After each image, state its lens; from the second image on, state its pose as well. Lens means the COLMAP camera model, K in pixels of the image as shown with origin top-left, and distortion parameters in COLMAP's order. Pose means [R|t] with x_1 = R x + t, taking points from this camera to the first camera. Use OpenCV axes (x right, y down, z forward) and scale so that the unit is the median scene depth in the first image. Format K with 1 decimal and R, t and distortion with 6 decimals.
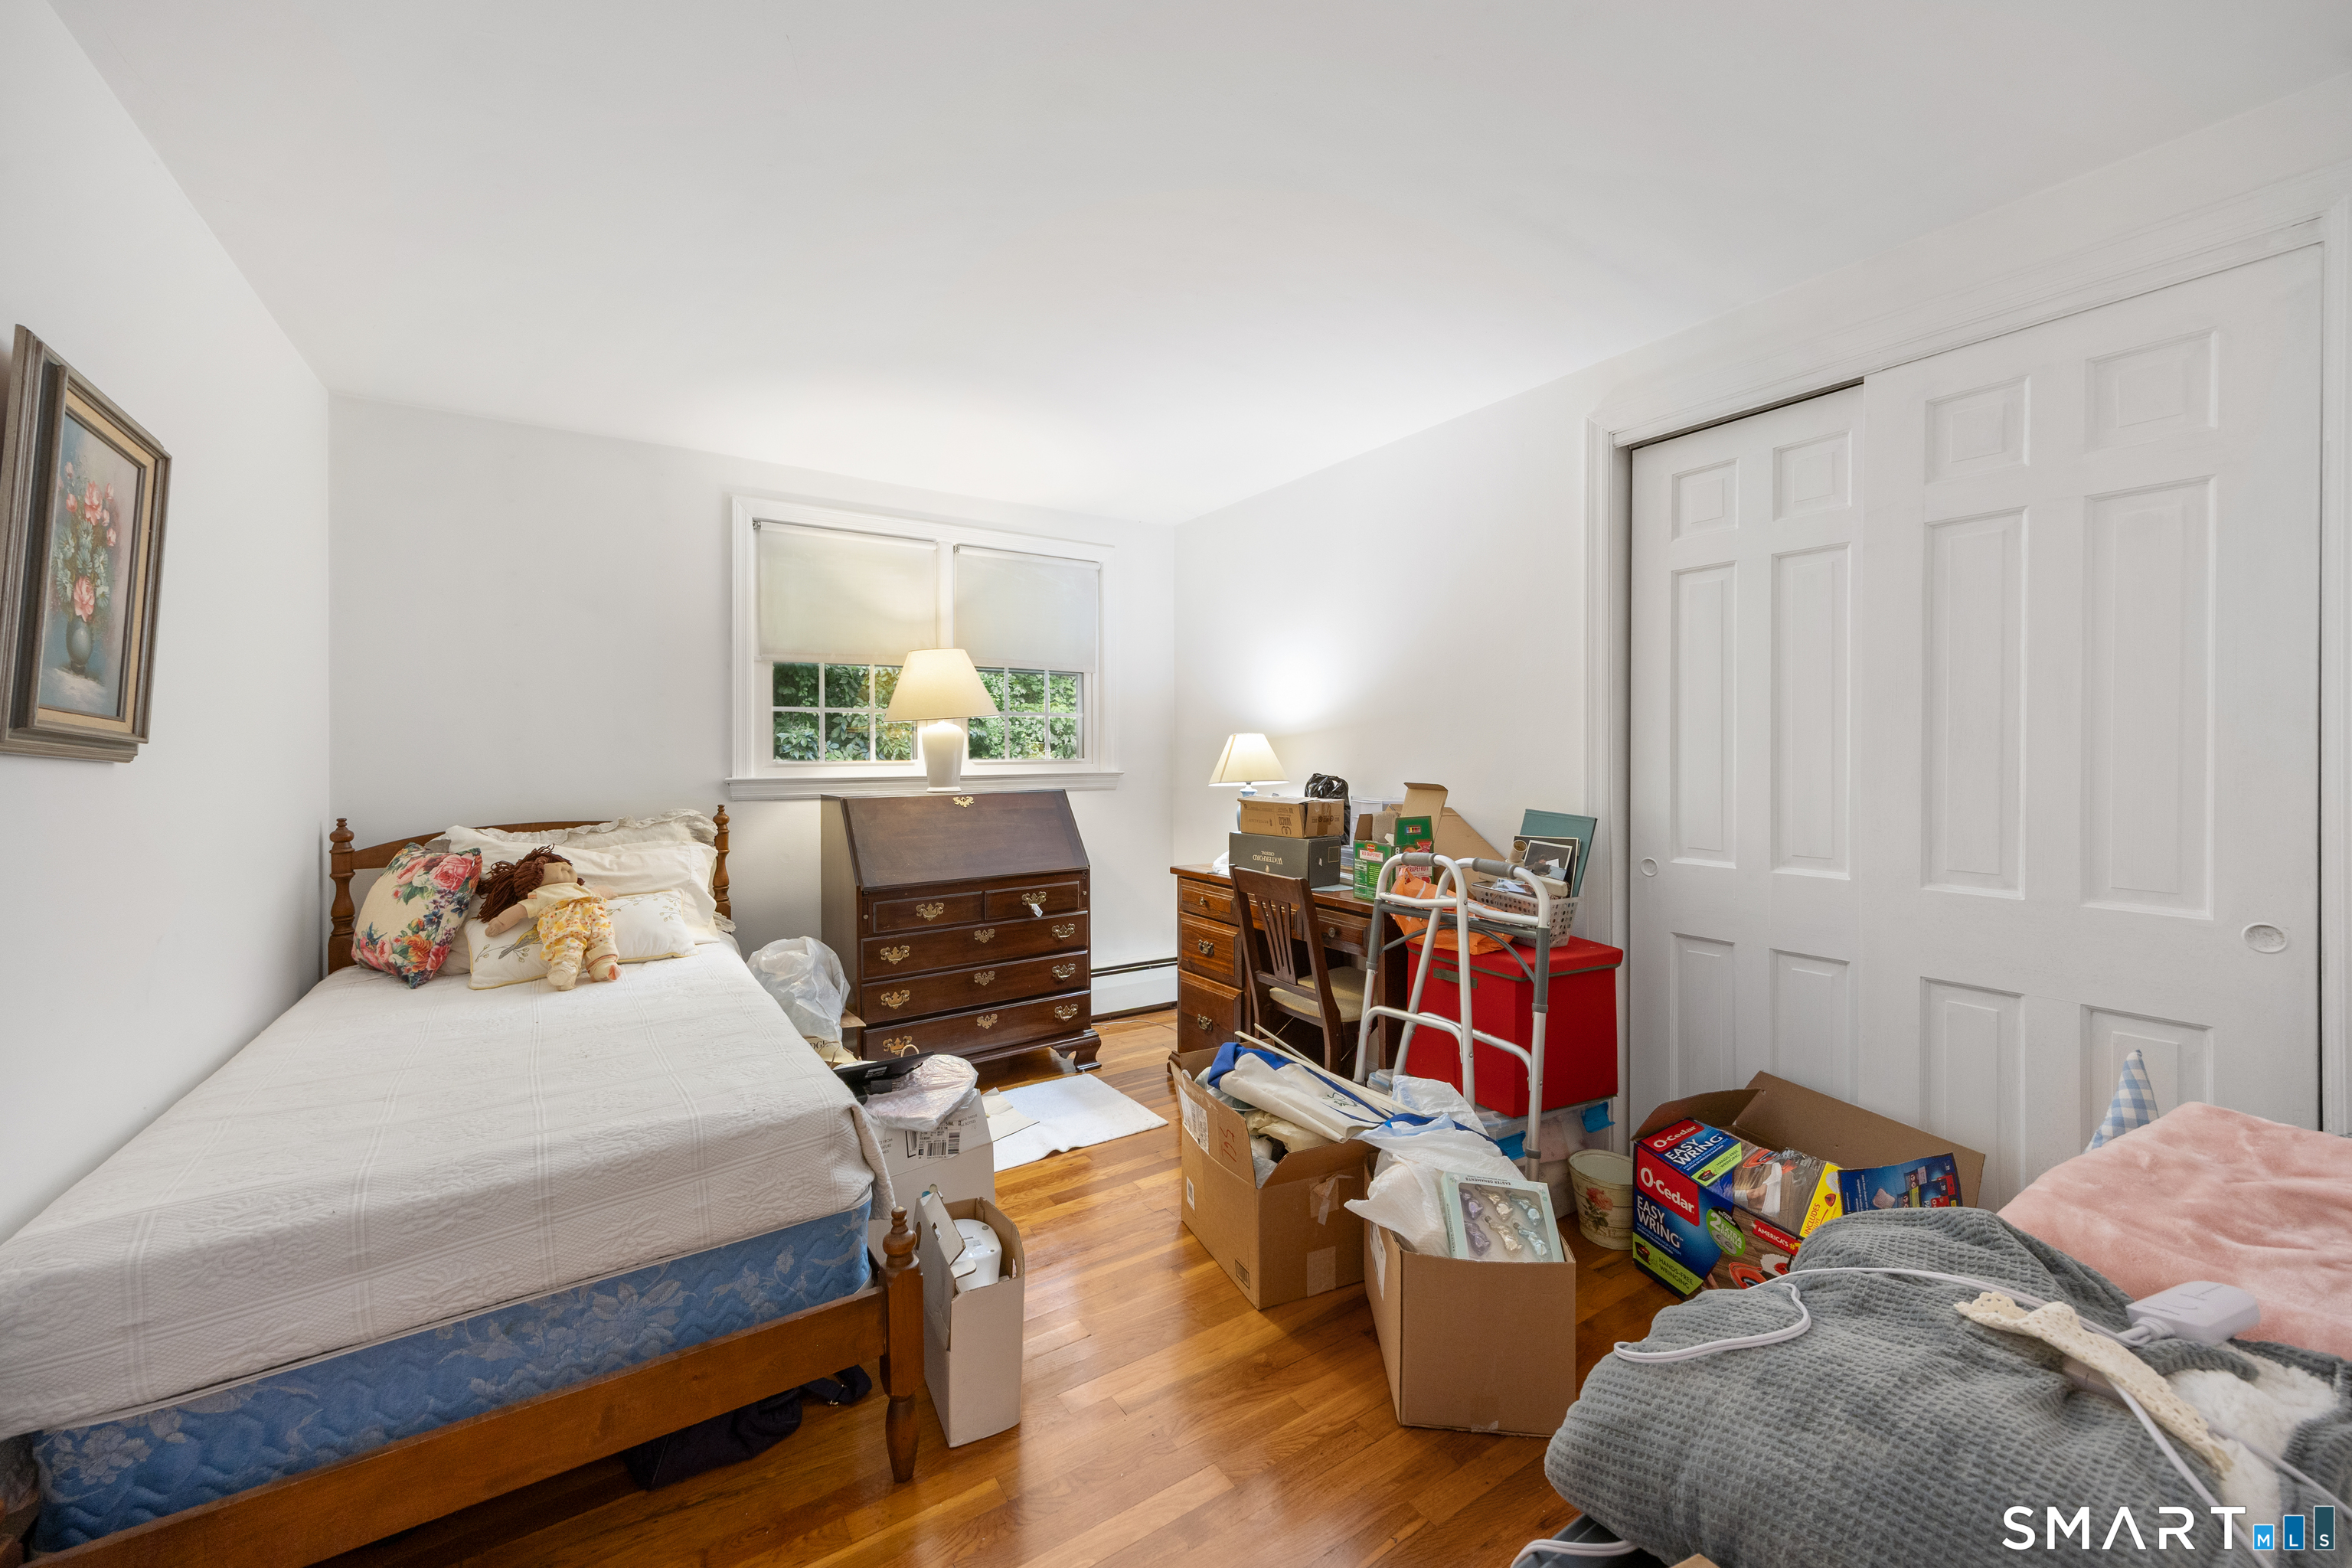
lens RADIAL K [[913.5, 0, 1176.0], [0, 913.5, 784.0], [0, 0, 1]] dist [0.000879, 0.000028]
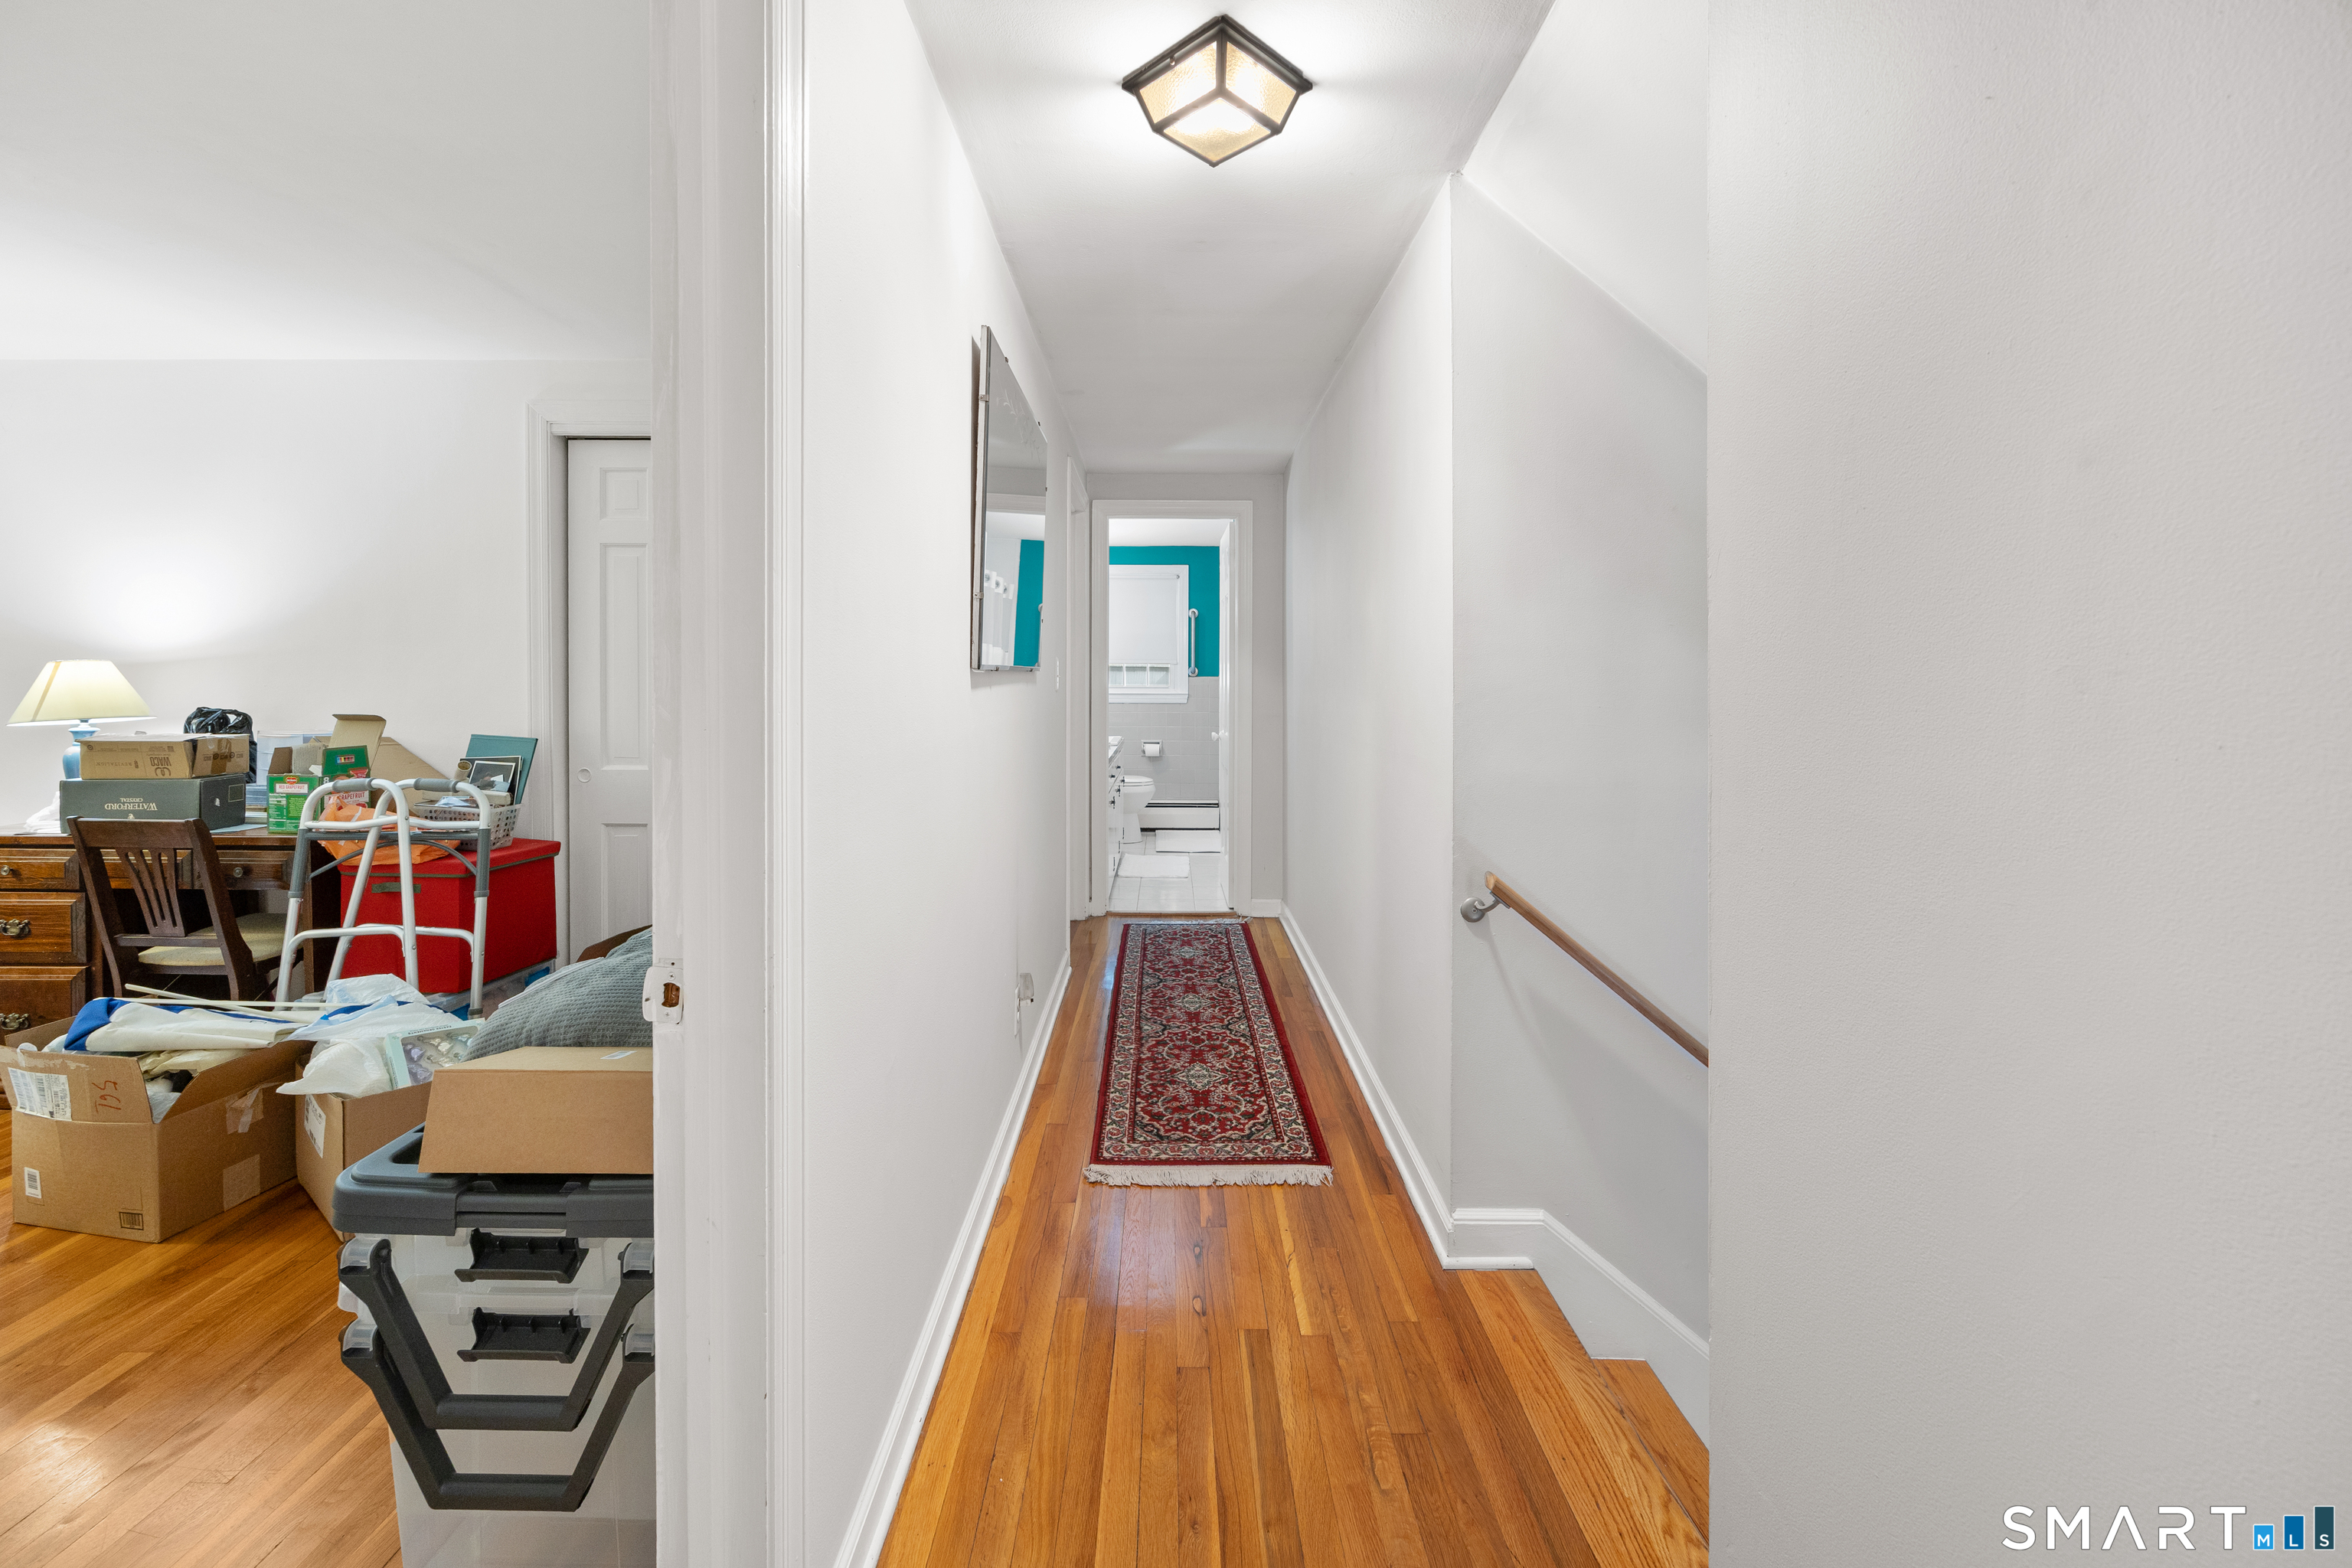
lens RADIAL K [[950.3, 0, 1167.5], [0, 950.3, 680.4], [0, 0, 1]] dist [0.001264, 0.000091]
pose [[0.559630, -0.001704, 0.828741, -0.125360], [0.024758, 0.999586, -0.014664, -0.000743], [-0.828372, 0.028725, 0.559441, -0.422407]]
